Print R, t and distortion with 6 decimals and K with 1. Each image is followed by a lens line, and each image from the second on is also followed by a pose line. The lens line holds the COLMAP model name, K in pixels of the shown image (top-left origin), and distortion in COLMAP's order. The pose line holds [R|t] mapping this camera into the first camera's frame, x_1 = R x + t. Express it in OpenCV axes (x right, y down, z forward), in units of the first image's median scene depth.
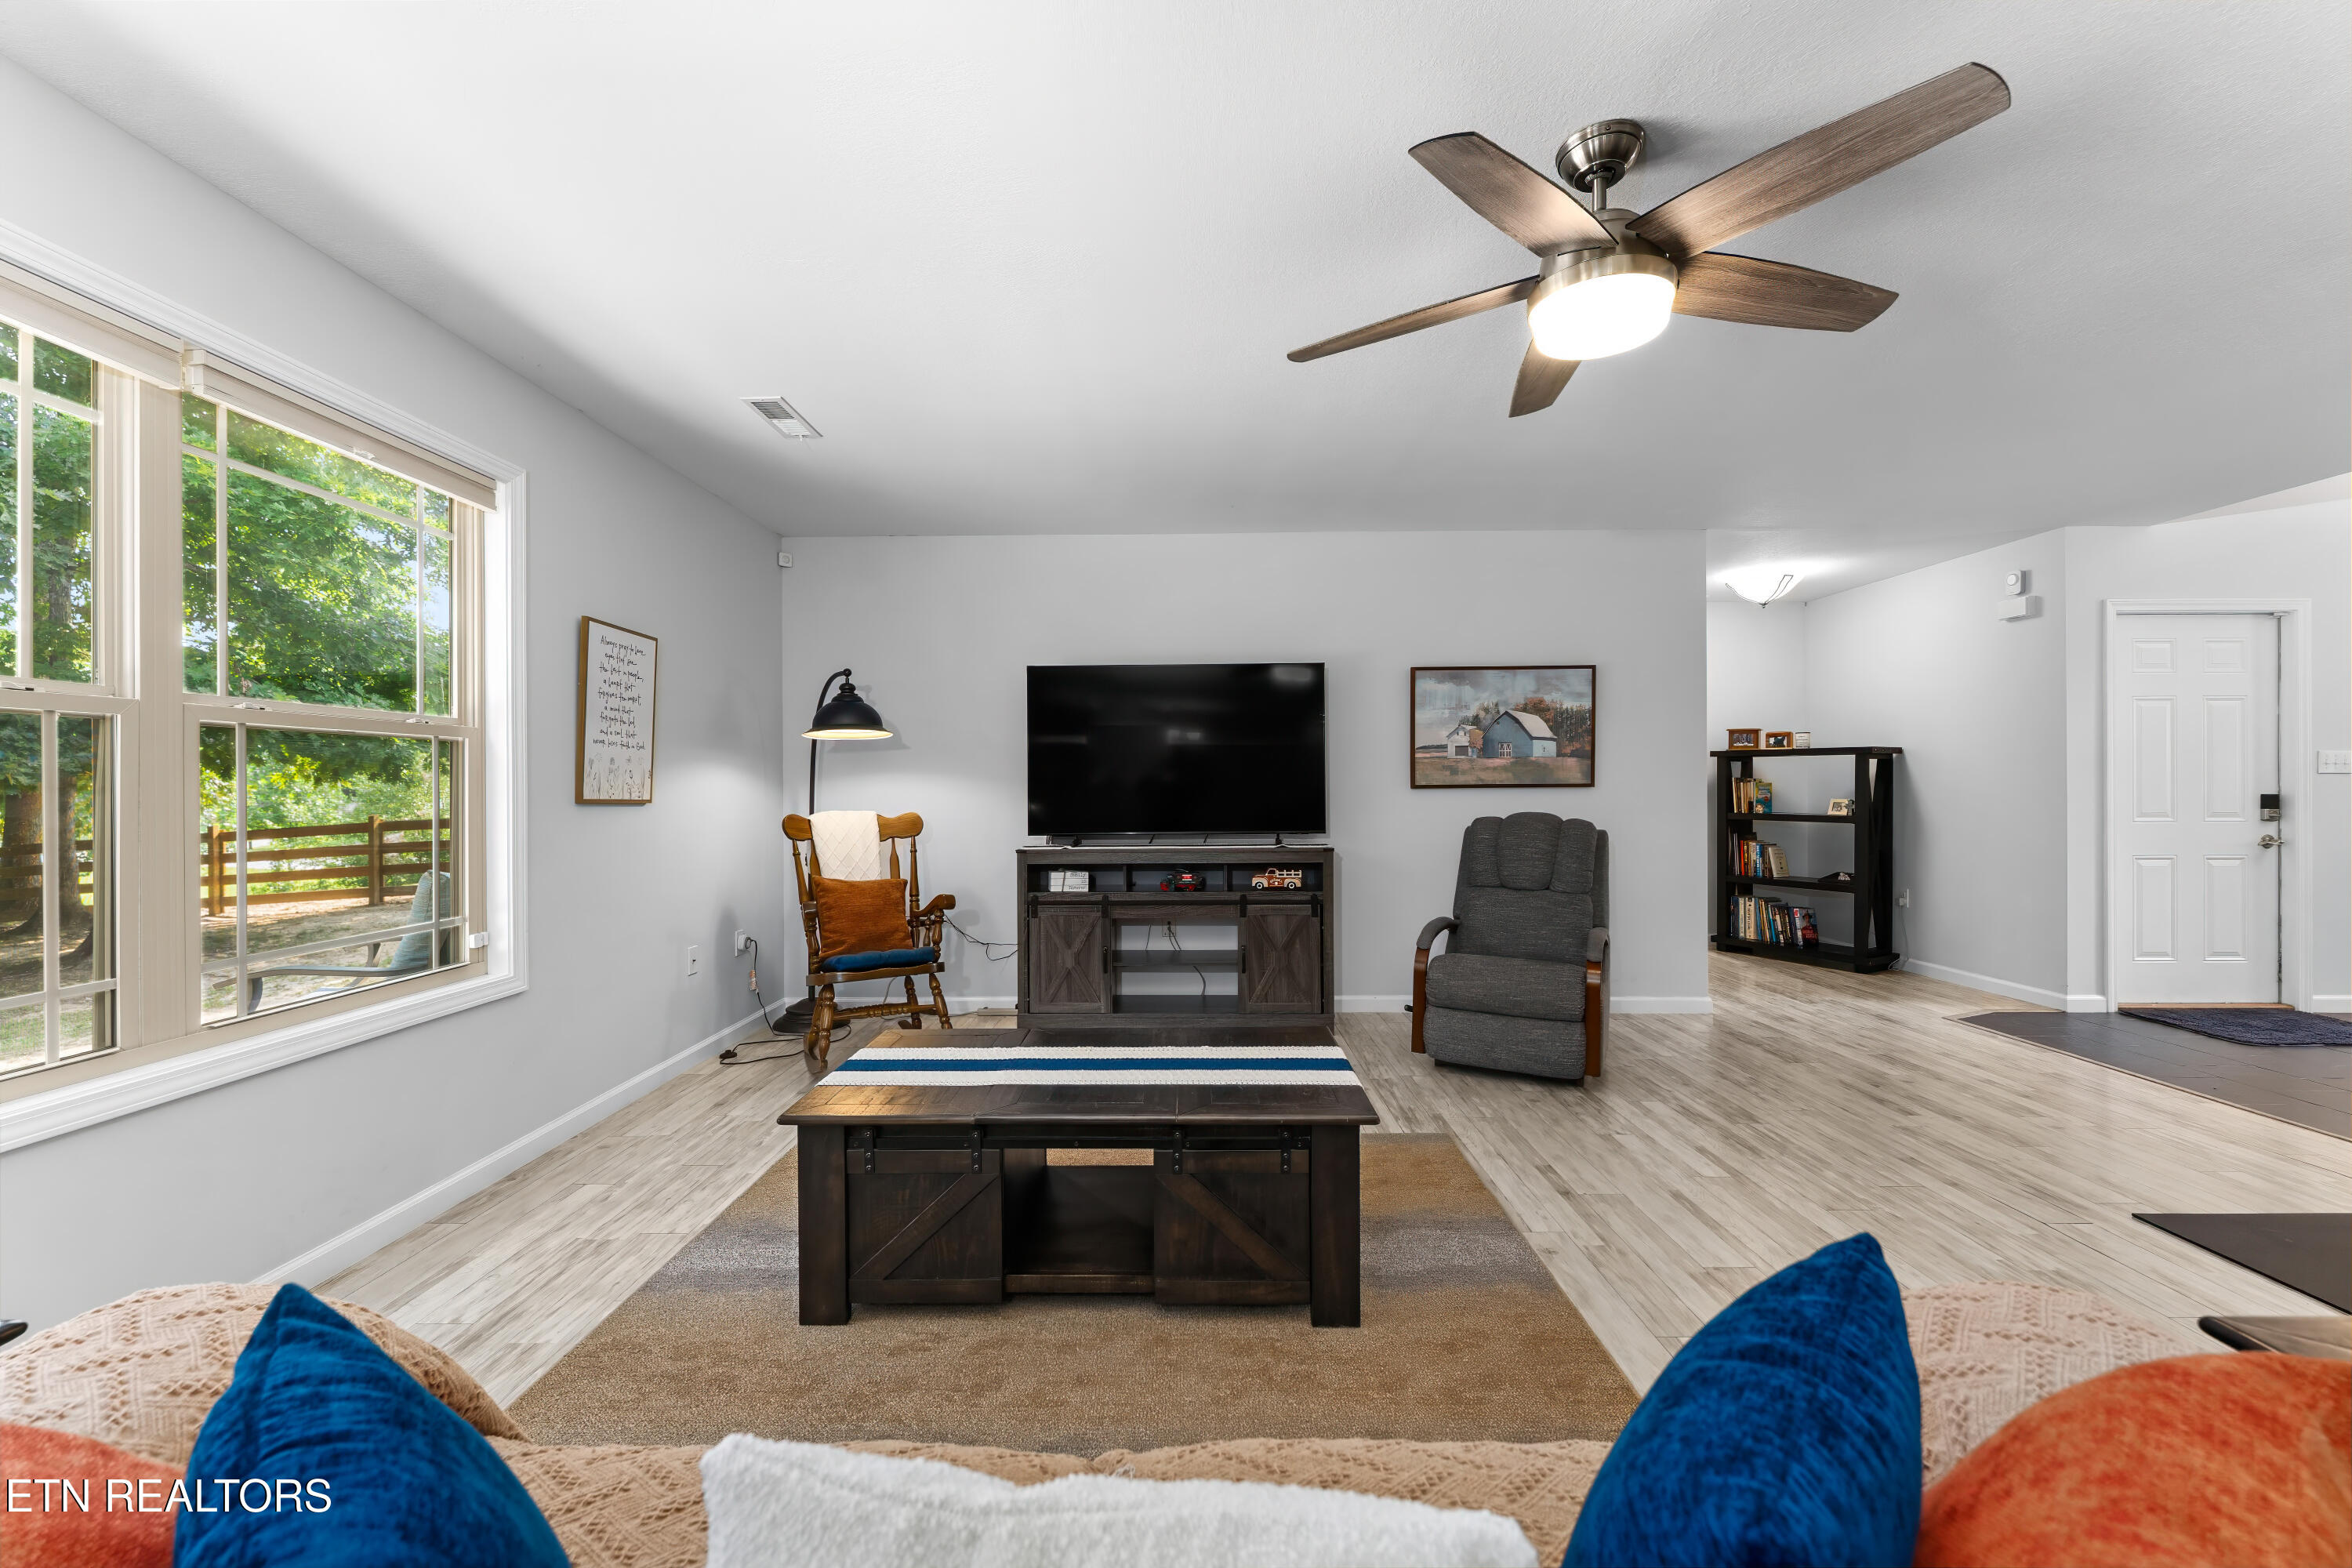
lens RADIAL K [[948.1, 0, 1161.5], [0, 948.1, 785.8], [0, 0, 1]] dist [0.002783, -0.000947]
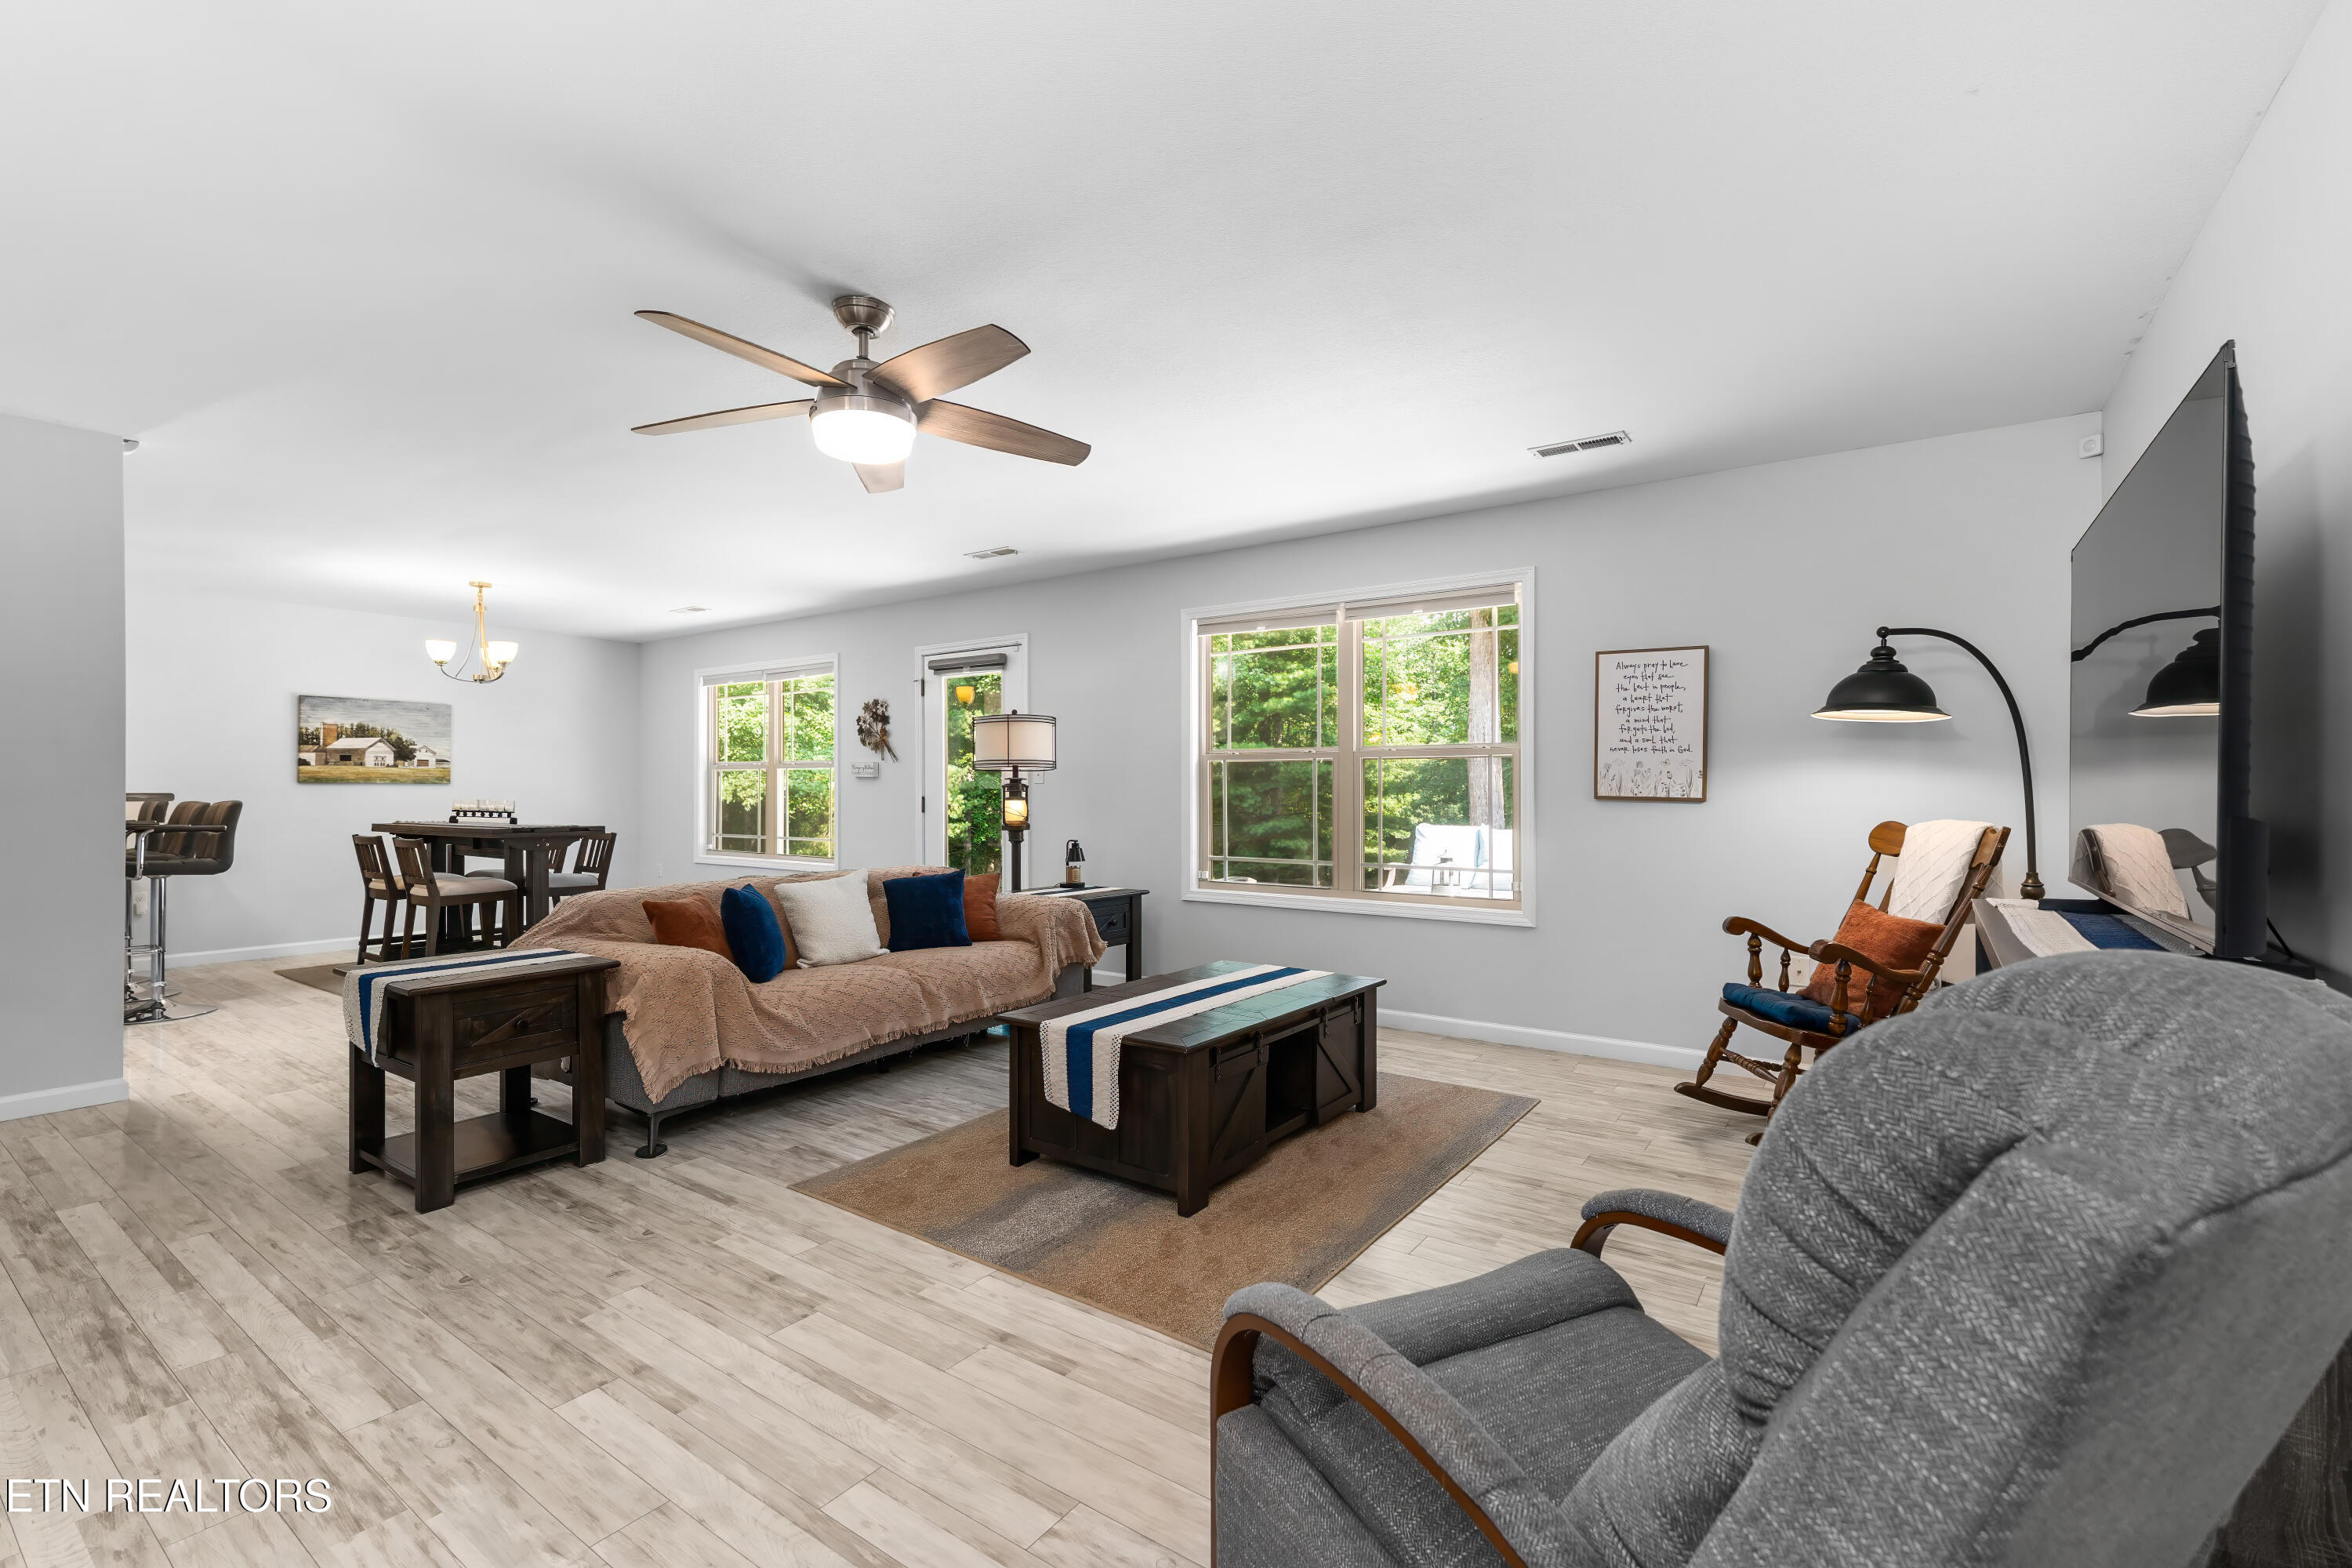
lens RADIAL K [[1018.0, 0, 1170.9], [0, 1018.0, 796.3], [0, 0, 1]] dist [-0.003180, 0.000040]
pose [[-0.563864, 0.012265, -0.825777, 0.546932], [0.005118, 0.999922, 0.011356, -0.002666], [0.825852, 0.002177, -0.563883, 0.846822]]
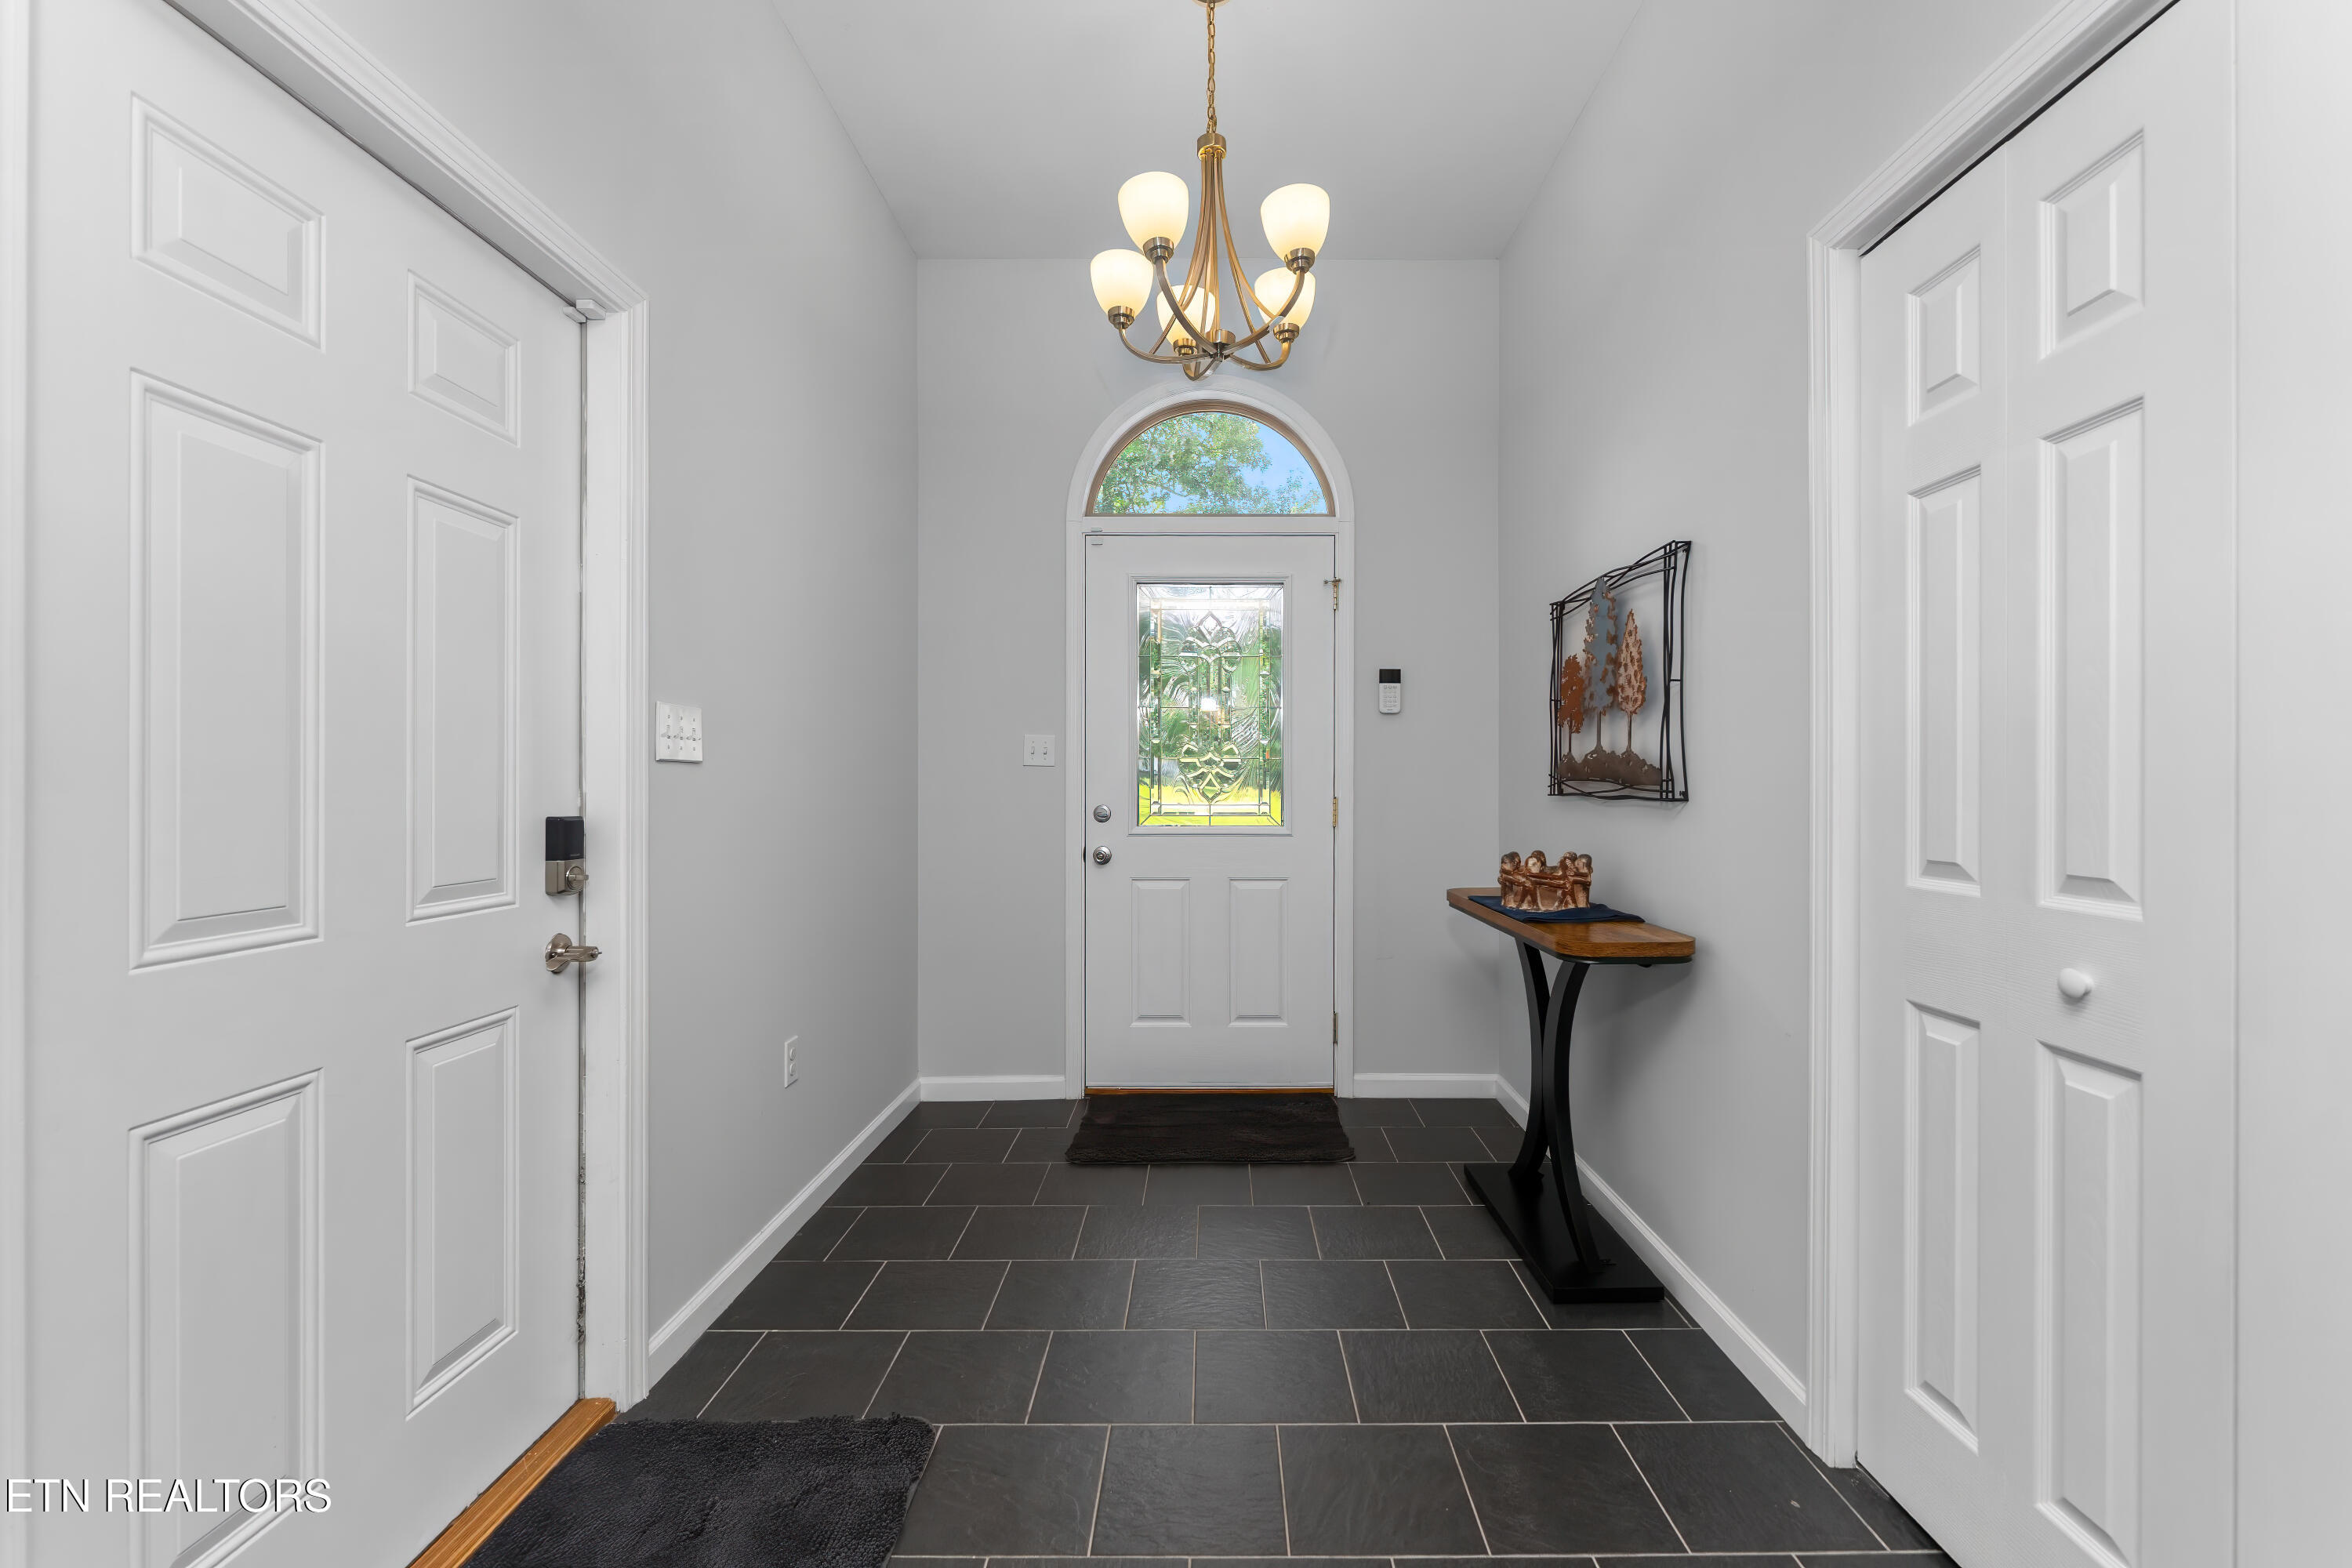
lens RADIAL K [[948.1, 0, 1188.3], [0, 948.1, 784.7], [0, 0, 1]] dist [0.002783, -0.000947]
pose [[-0.005546, 0.003470, 0.999979, 0.795720], [-0.003367, 0.999988, -0.003489, -0.003155], [-0.999979, -0.003386, -0.005534, 0.752266]]
